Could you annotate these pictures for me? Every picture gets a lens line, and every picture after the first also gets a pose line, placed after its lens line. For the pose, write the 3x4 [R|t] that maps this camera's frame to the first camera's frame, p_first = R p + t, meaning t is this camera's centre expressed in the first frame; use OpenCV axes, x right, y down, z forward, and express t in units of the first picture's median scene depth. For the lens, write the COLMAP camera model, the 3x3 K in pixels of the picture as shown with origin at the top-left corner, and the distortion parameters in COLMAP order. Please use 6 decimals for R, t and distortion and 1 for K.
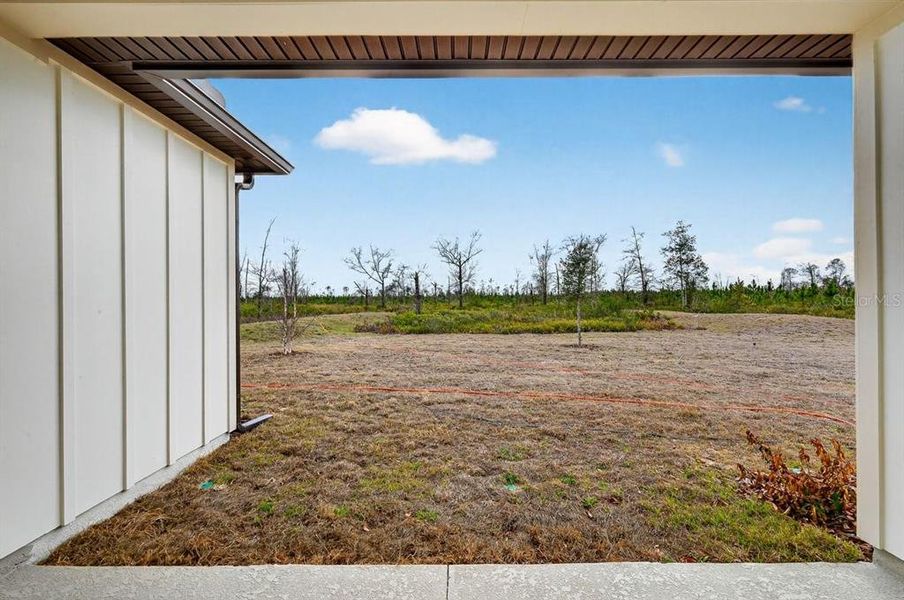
lens RADIAL K [[363.3, 0, 453.8], [0, 363.3, 298.5], [0, 0, 1]] dist [-0.002926, -0.000295]
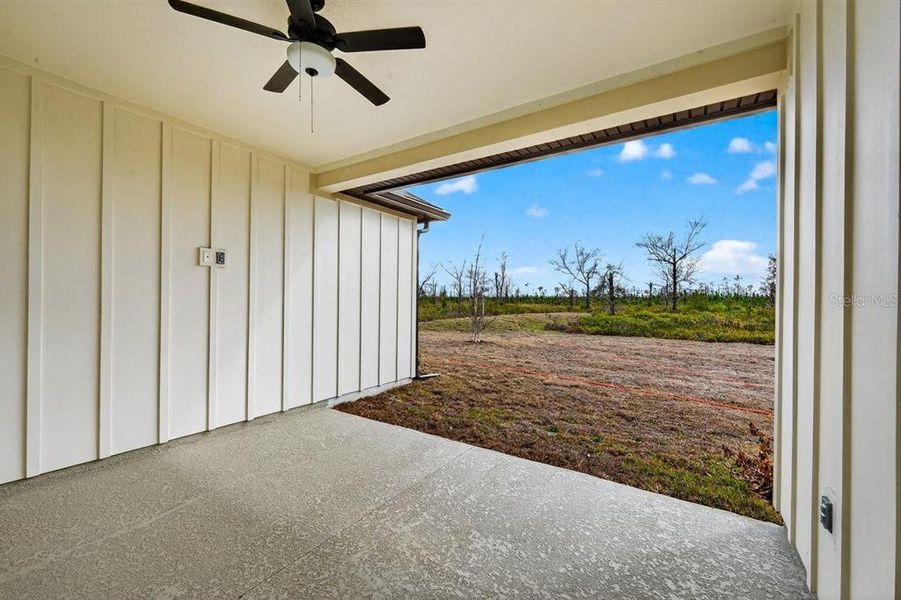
lens RADIAL K [[362.1, 0, 449.5], [0, 362.1, 297.7], [0, 0, 1]] dist [-0.002926, -0.000295]
pose [[0.833362, 0.007823, -0.552672, 0.087813], [-0.009390, 0.999956, -0.000006, -0.001859], [0.552647, 0.005194, 0.833399, -0.060465]]
